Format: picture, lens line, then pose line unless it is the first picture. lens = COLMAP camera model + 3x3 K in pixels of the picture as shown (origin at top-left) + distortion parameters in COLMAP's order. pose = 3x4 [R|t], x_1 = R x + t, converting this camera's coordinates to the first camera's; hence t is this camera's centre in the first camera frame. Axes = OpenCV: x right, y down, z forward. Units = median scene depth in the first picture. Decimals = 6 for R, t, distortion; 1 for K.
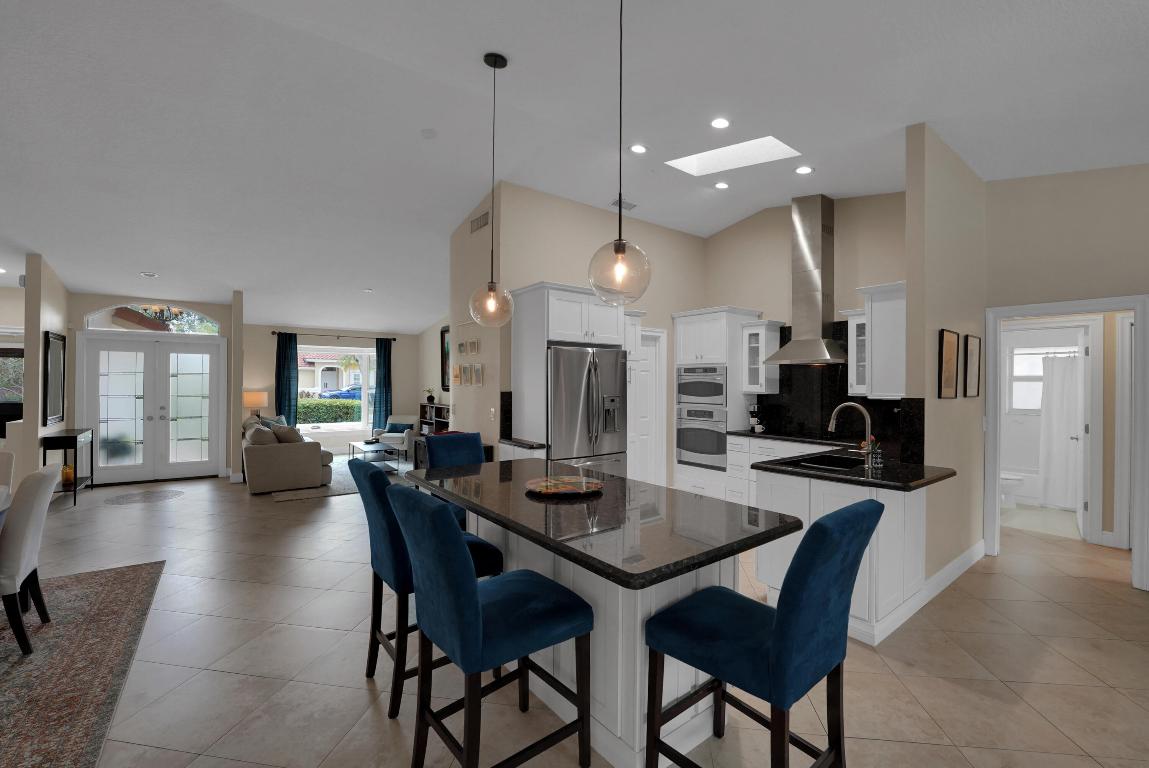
lens RADIAL K [[520.0, 0, 594.3], [0, 520.0, 384.7], [0, 0, 1]] dist [-0.001525, -0.000094]
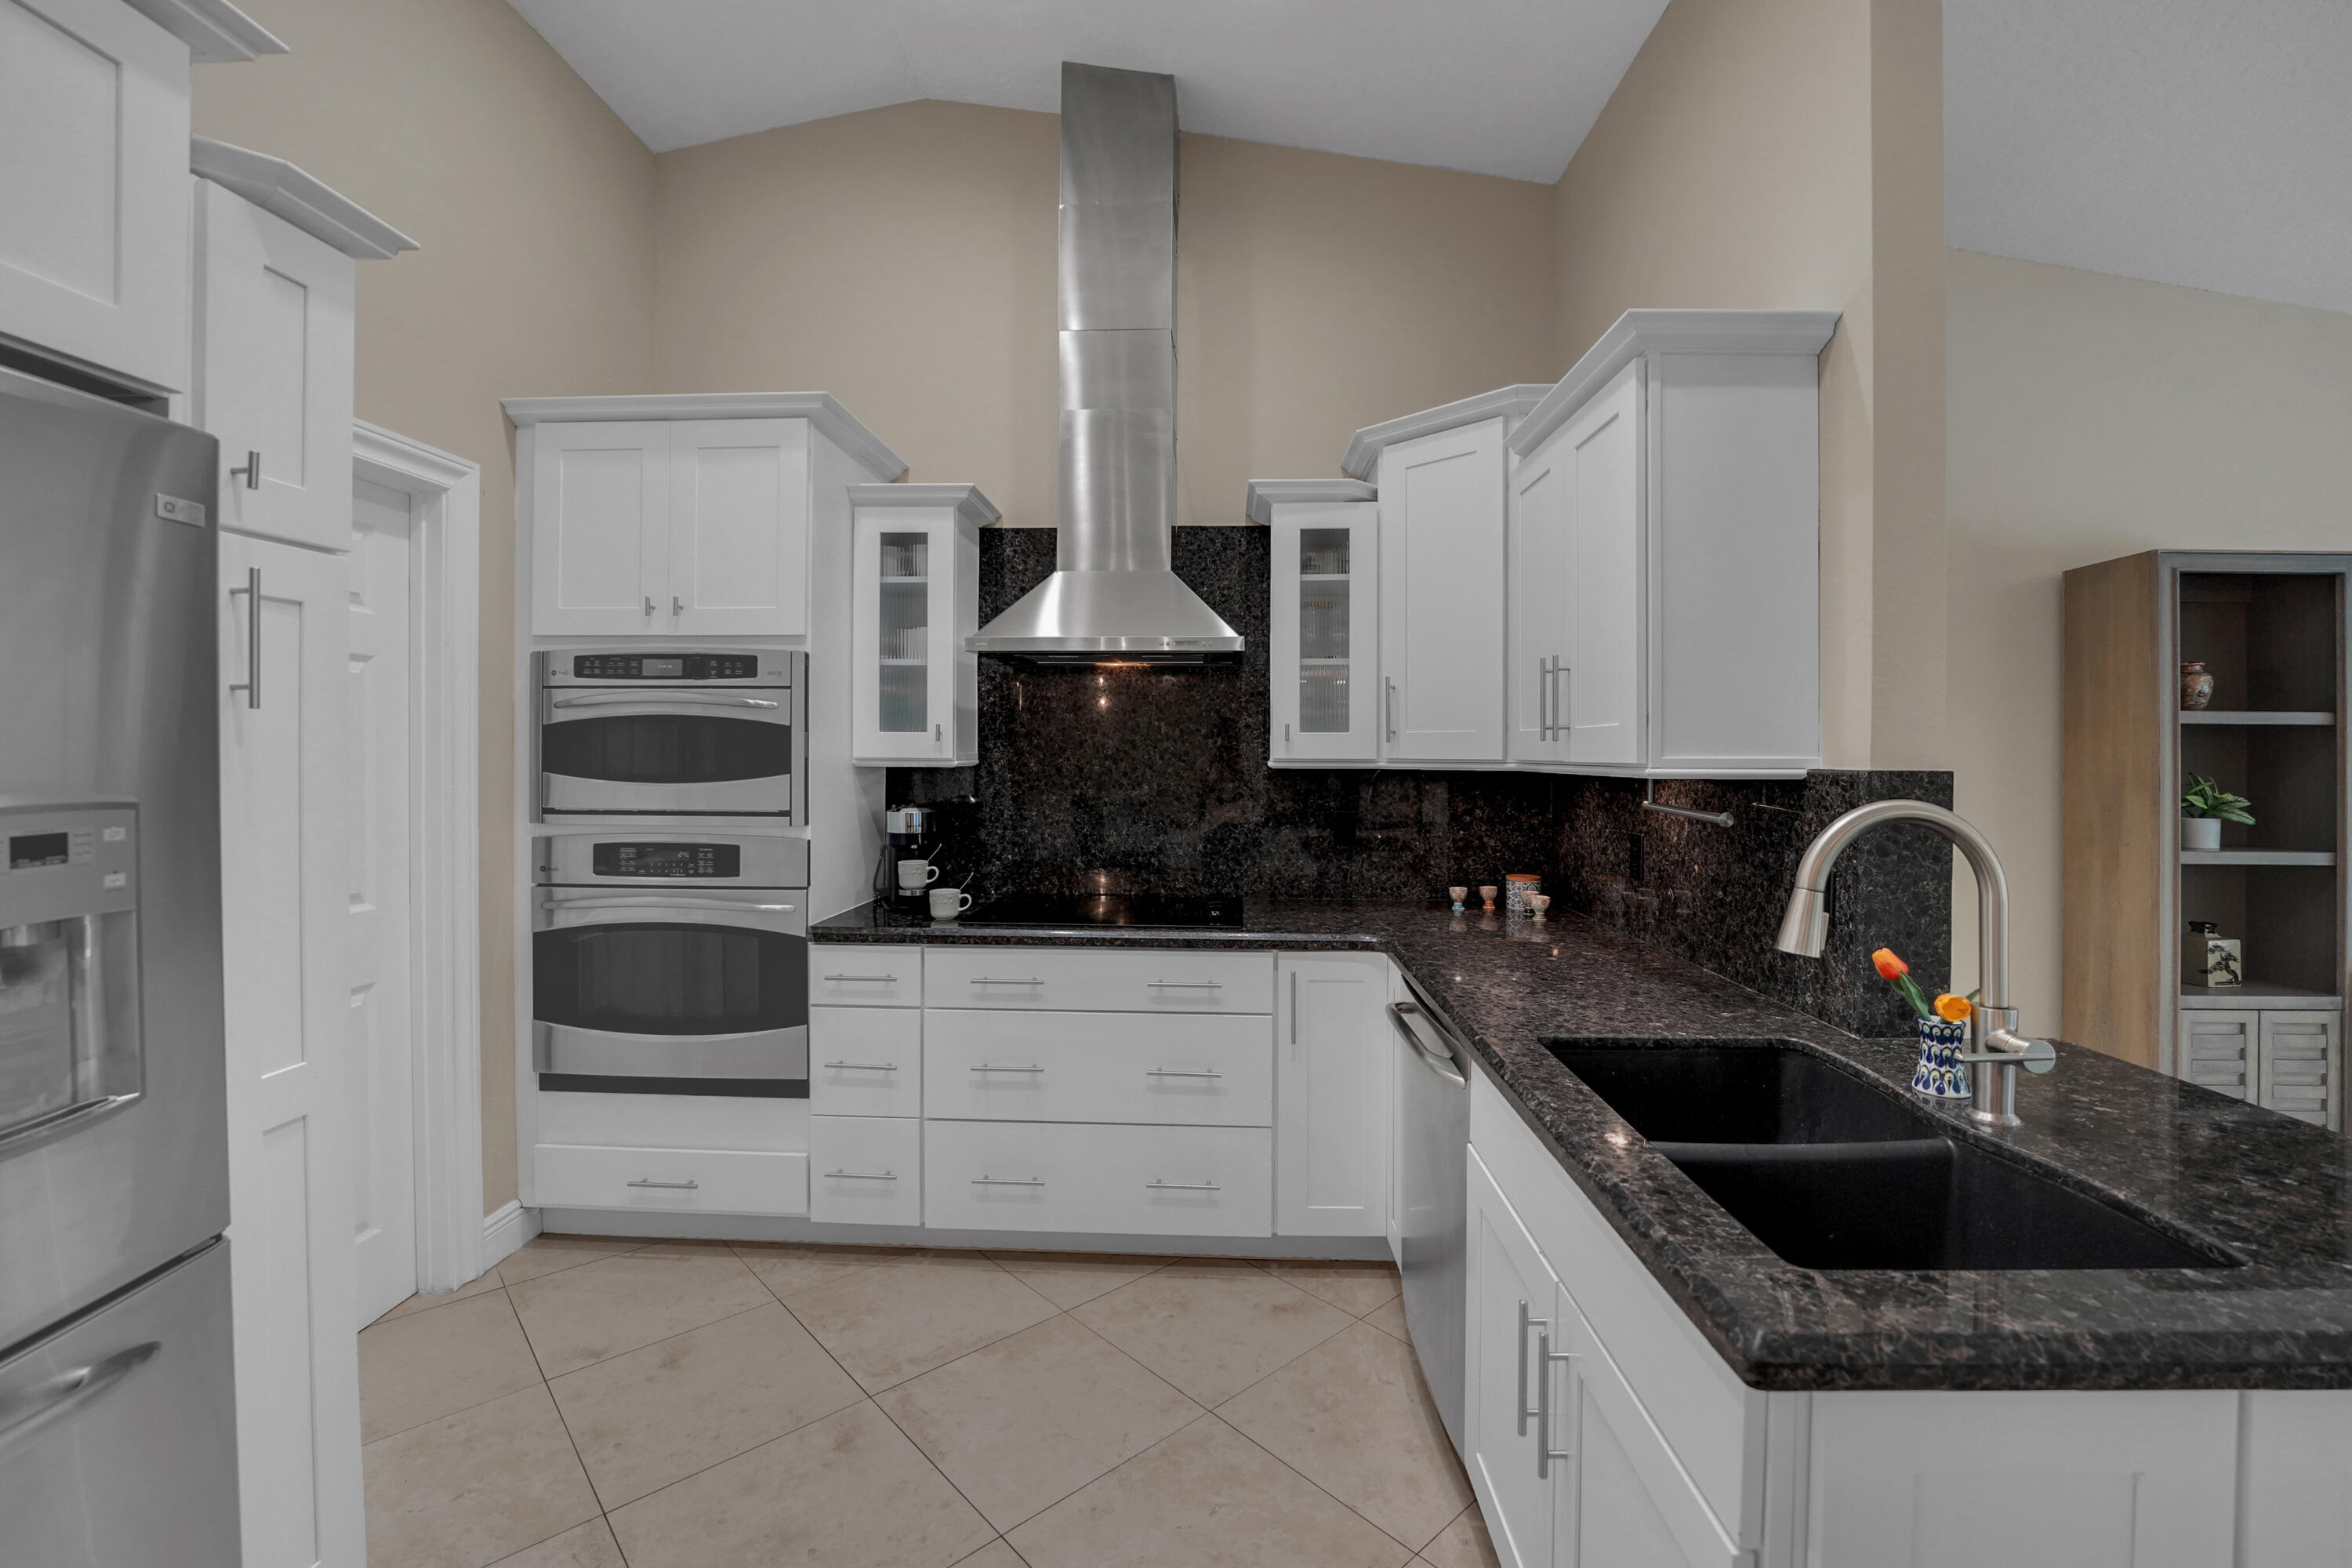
lens RADIAL K [[952.1, 0, 1173.0], [0, 952.1, 757.8], [0, 0, 1]] dist [-0.000664, -0.000170]
pose [[0.641770, -0.004717, 0.766883, 0.028903], [0.000467, 0.999983, 0.005760, 0.010192], [-0.766897, -0.003338, 0.641761, 0.588673]]
